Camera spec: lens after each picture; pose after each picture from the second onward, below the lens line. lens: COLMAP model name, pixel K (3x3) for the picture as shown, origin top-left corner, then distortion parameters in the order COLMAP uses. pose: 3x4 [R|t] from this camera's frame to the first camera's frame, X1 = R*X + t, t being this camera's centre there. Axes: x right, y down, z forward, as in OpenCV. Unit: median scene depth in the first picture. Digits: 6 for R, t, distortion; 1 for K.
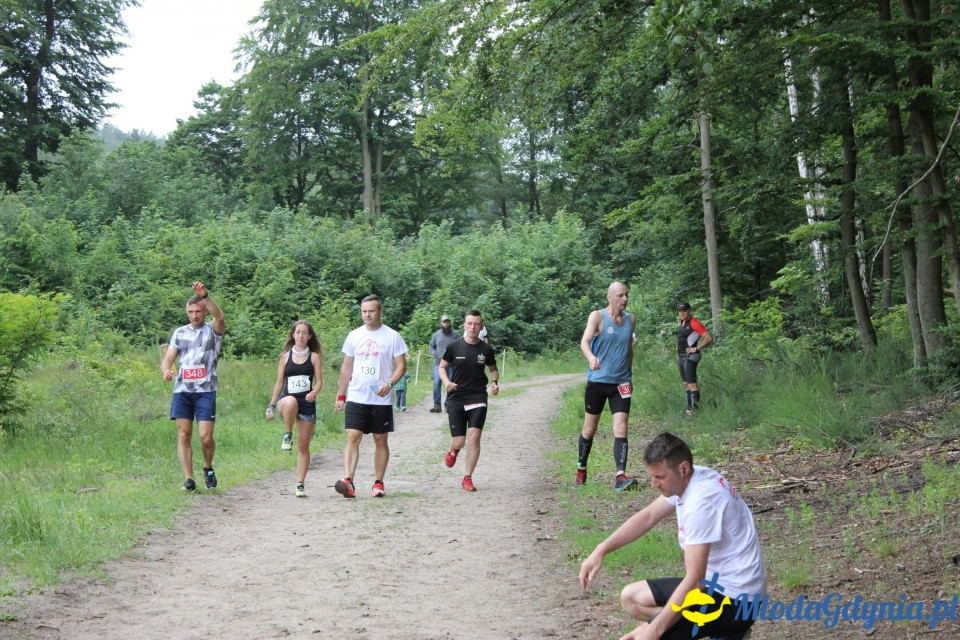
lens RADIAL K [[1668.1, 0, 394.0], [0, 1668.1, 351.9], [0, 0, 1]] dist [0.019040, 0.072453]
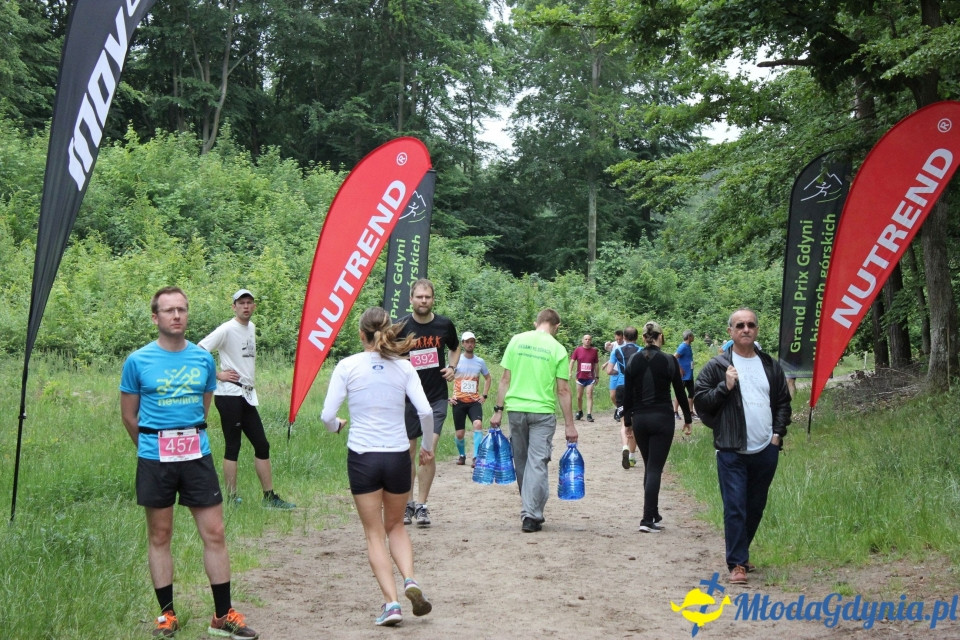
lens RADIAL K [[1453.0, 0, 503.1], [0, 1453.0, 318.7], [0, 0, 1]] dist [-0.046560, 0.035157]
pose [[0.953149, -0.010002, -0.302337, 0.067839], [0.002733, 0.999697, -0.024456, 0.002208], [0.302490, 0.022484, 0.952887, -0.356293]]
